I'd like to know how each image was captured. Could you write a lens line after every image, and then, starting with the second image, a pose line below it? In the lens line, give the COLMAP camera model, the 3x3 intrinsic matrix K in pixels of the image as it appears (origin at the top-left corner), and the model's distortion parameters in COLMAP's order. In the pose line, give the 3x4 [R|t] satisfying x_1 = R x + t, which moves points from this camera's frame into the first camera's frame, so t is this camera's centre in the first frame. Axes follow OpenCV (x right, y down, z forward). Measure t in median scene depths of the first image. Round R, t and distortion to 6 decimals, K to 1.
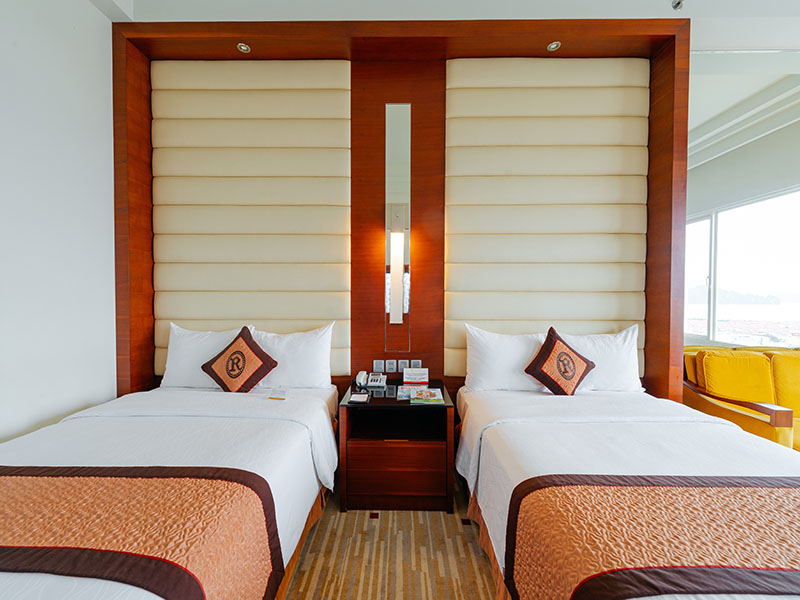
lens RADIAL K [[328.8, 0, 403.1], [0, 328.8, 300.0], [0, 0, 1]] dist [0.002933, -0.000830]
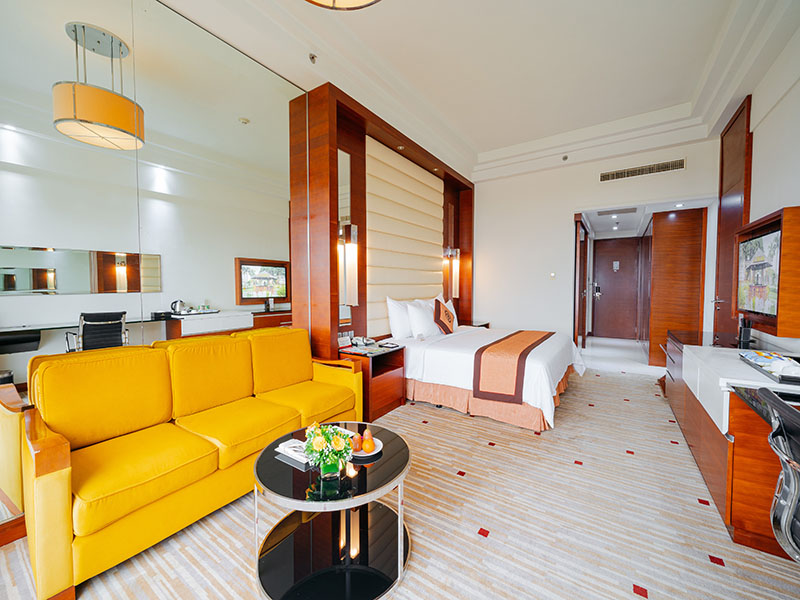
lens RADIAL K [[328.8, 0, 401.0], [0, 328.8, 296.6], [0, 0, 1]] dist [0.002933, -0.000830]
pose [[0.569732, -0.018166, 0.821630, -1.075239], [0.011806, 0.999833, 0.013920, 0.014480], [-0.821746, 0.001769, 0.569852, -0.022068]]
